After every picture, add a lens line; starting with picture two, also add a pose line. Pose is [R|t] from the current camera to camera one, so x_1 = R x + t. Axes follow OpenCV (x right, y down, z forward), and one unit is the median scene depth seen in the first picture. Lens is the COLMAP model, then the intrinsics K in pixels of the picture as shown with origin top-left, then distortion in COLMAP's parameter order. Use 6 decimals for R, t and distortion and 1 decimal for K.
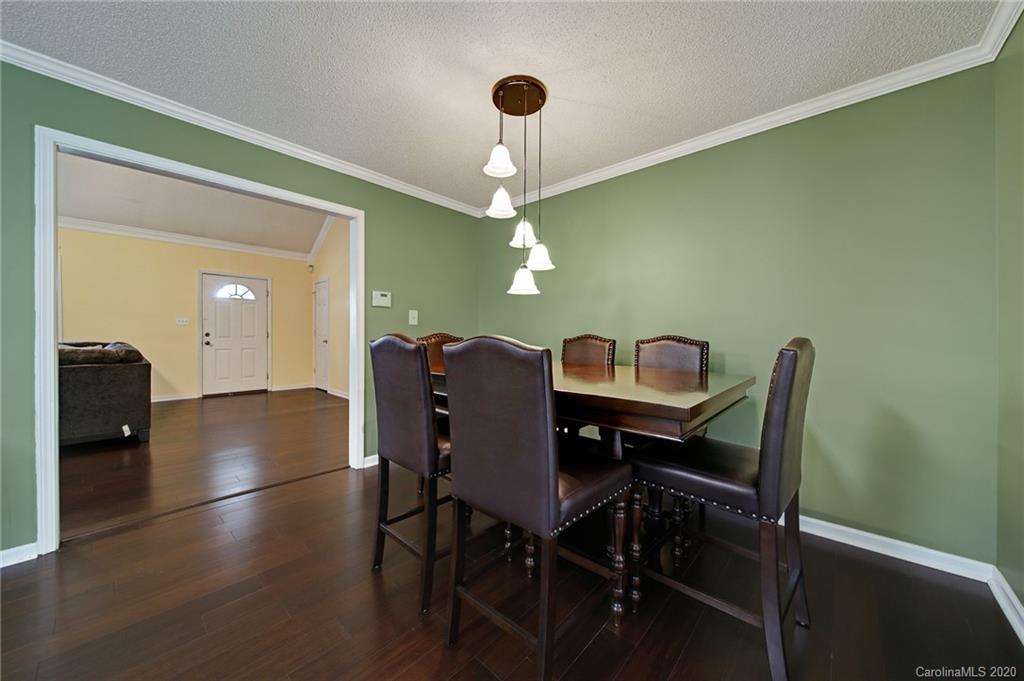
lens RADIAL K [[363.7, 0, 511.1], [0, 363.7, 336.0], [0, 0, 1]] dist [-0.000615, -0.000091]
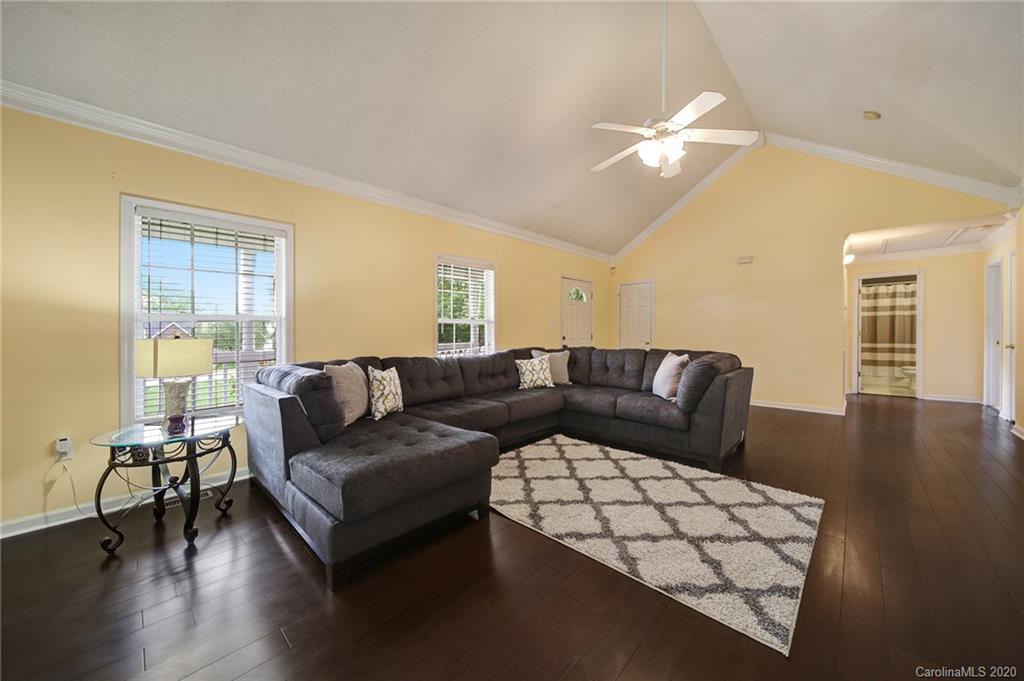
lens RADIAL K [[363.7, 0, 511.1], [0, 363.7, 336.0], [0, 0, 1]] dist [-0.000615, -0.000091]
pose [[0.999753, -0.012676, -0.018235, -0.959830], [0.012610, 0.999914, -0.003737, -0.007059], [0.018281, 0.003507, 0.999827, -0.000432]]
